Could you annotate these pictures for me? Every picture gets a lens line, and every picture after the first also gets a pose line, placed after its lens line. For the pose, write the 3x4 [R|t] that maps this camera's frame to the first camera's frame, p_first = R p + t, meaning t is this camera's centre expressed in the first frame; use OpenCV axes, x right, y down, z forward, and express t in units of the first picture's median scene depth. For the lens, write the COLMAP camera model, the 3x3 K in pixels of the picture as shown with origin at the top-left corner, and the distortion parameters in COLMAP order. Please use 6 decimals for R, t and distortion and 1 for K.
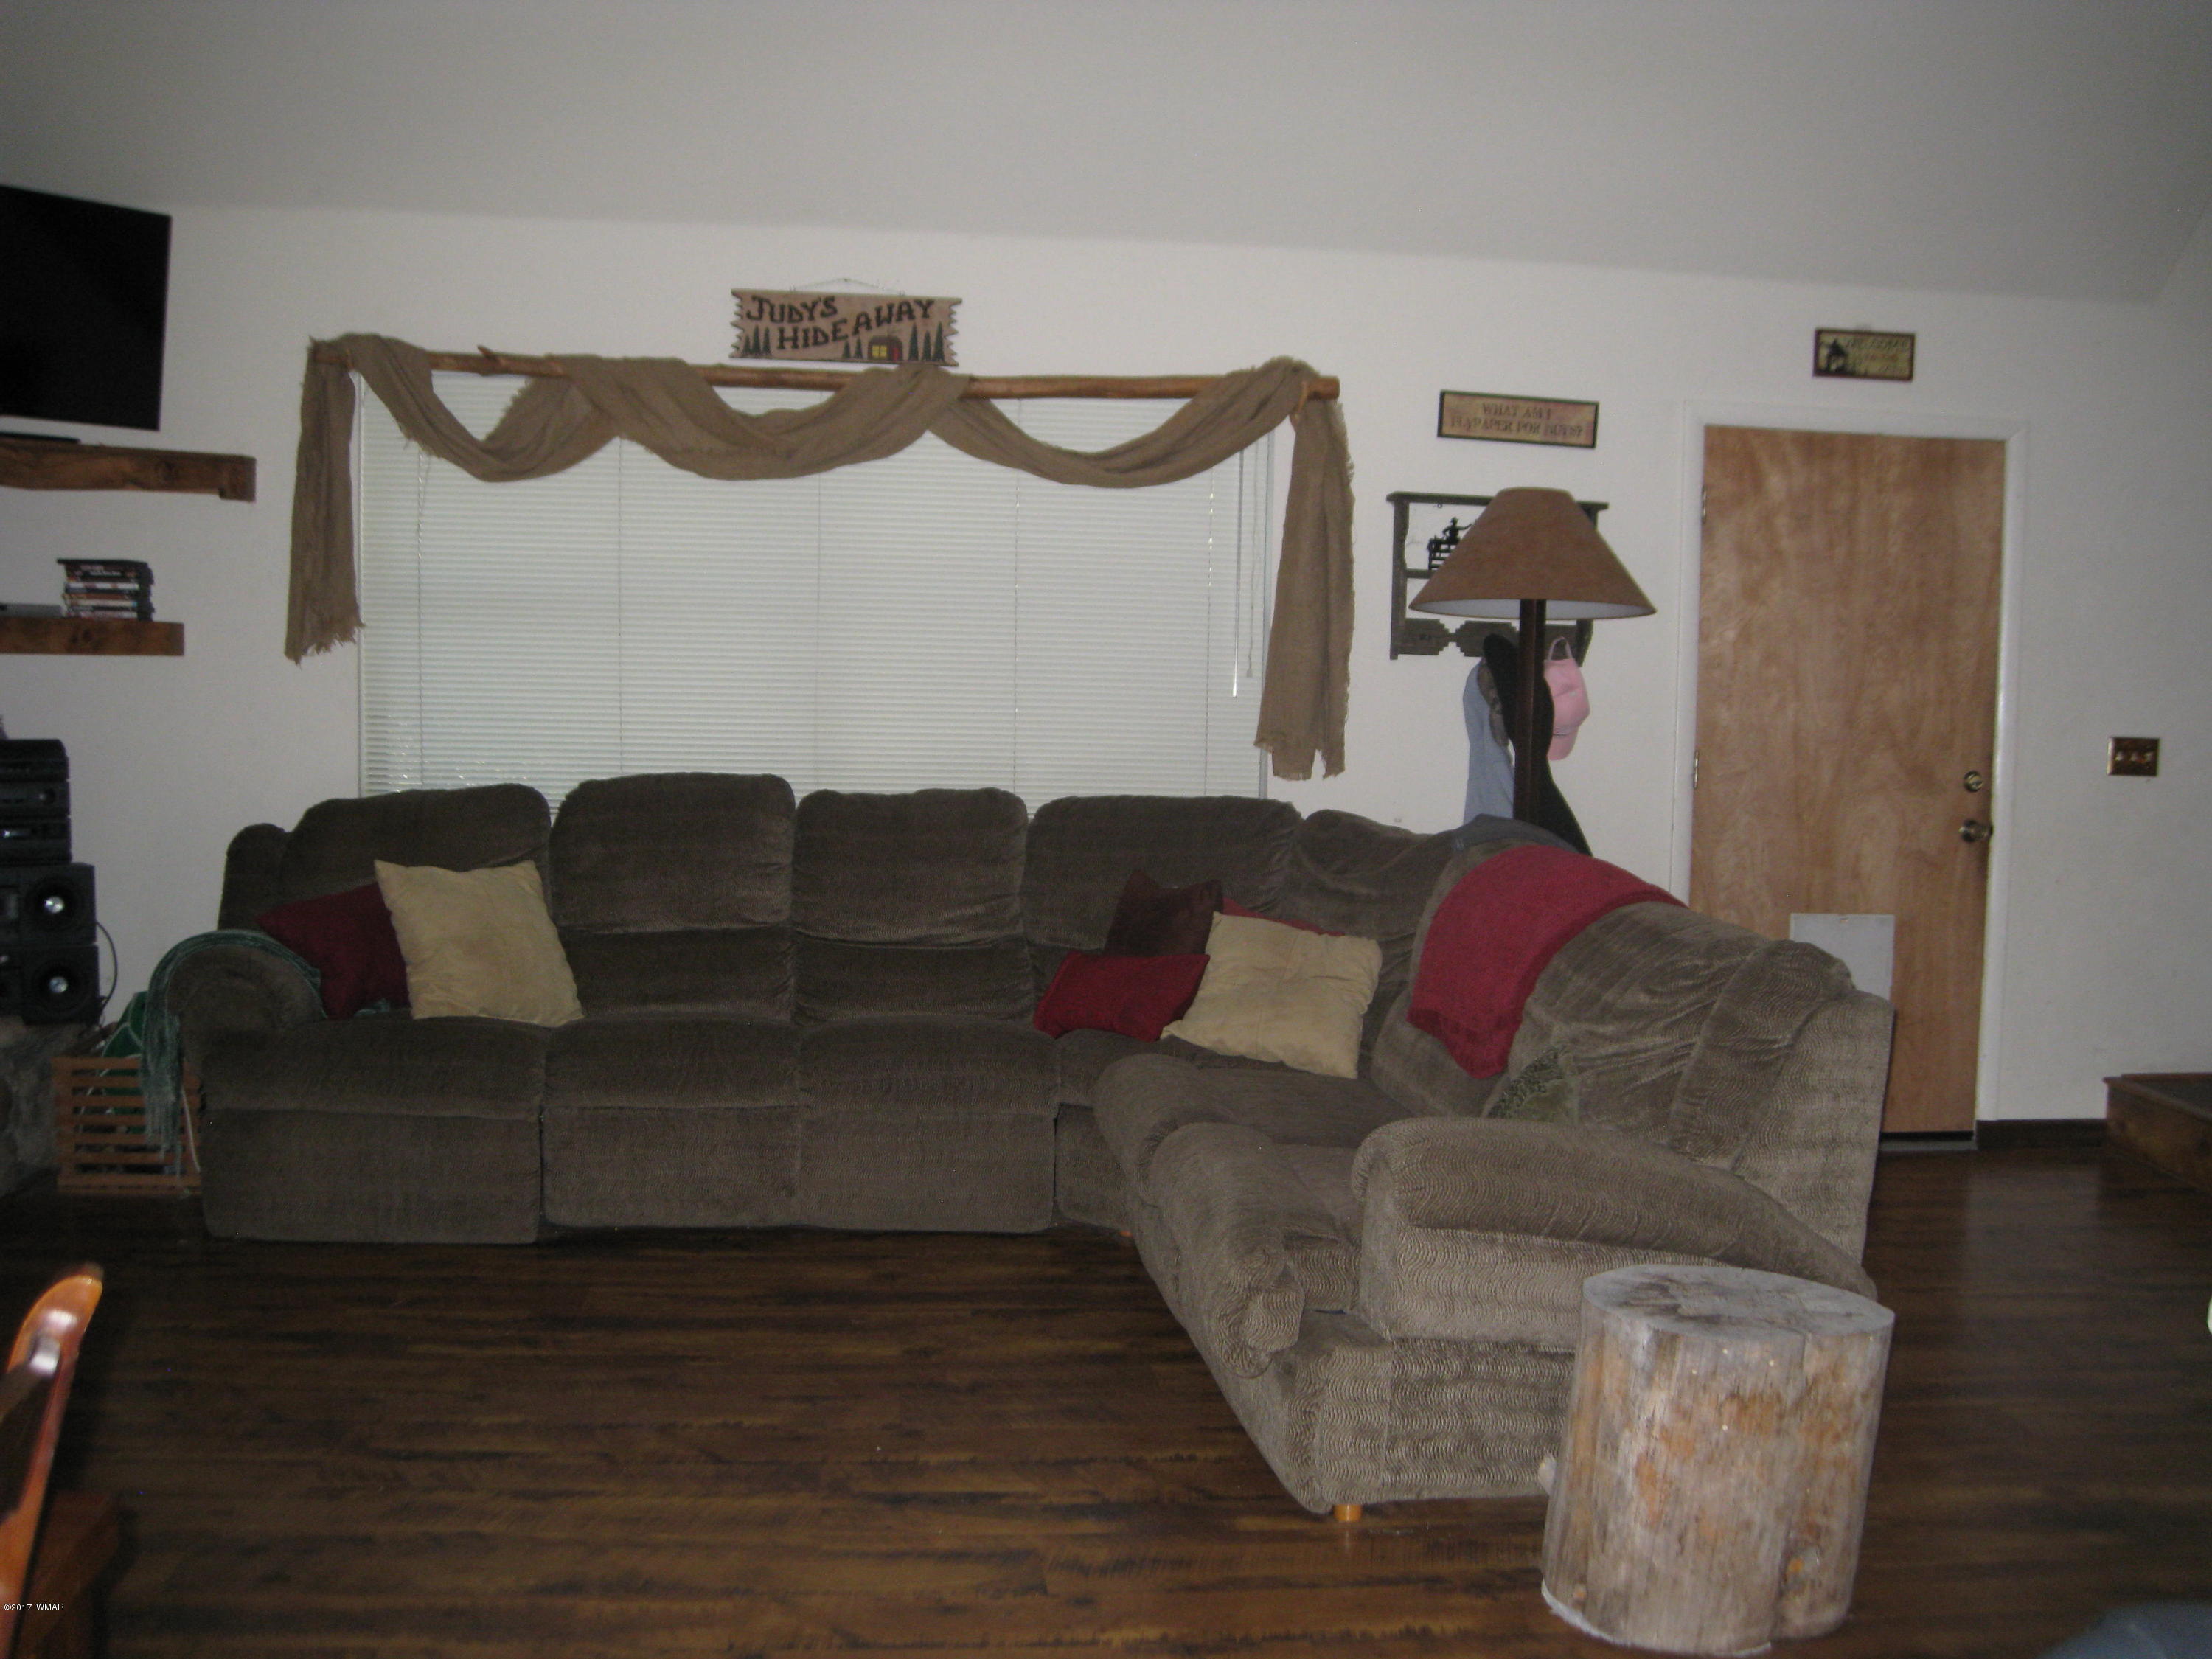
lens RADIAL K [[2375.7, 0, 1077.6], [0, 2375.7, 883.6], [0, 0, 1]] dist [-0.100719, 0.000000]
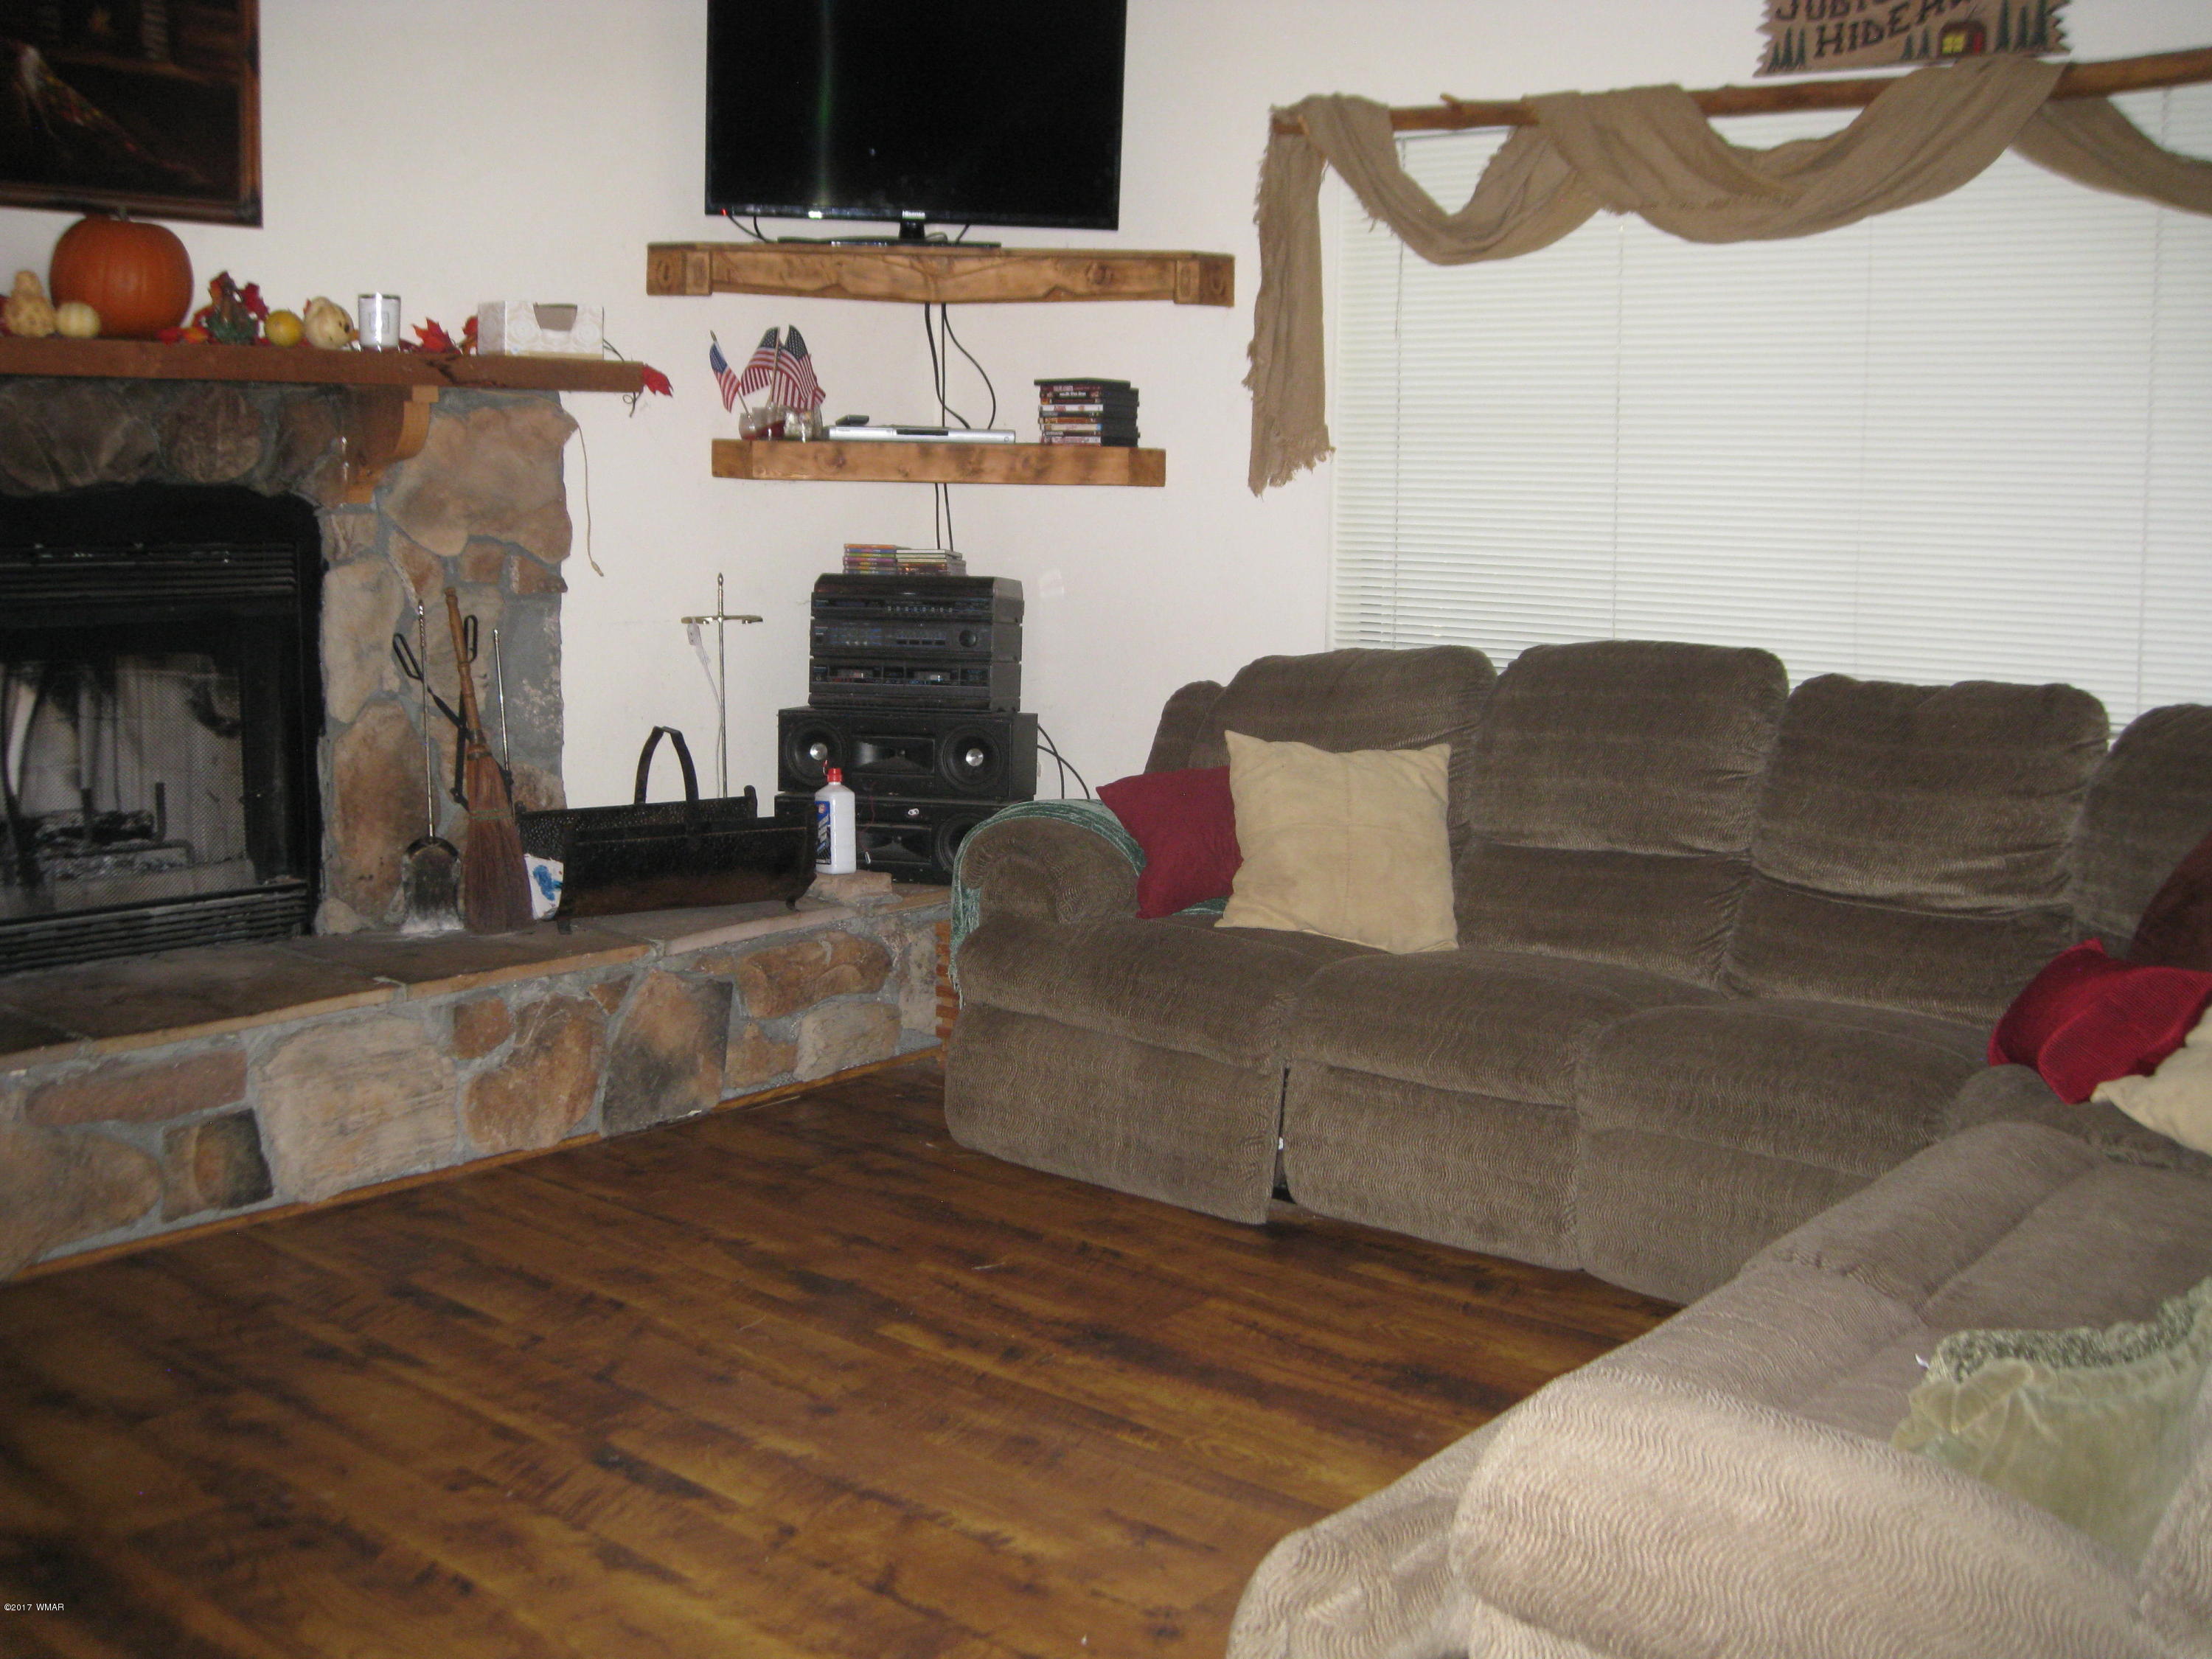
lens RADIAL K [[2375.7, 0, 1083.0], [0, 2375.7, 848.4], [0, 0, 1]] dist [-0.100719, 0.000000]
pose [[0.695612, 0.096077, -0.711964, 0.249934], [-0.066563, 0.995374, 0.069287, -0.021795], [0.715327, -0.000807, 0.698789, 0.356937]]
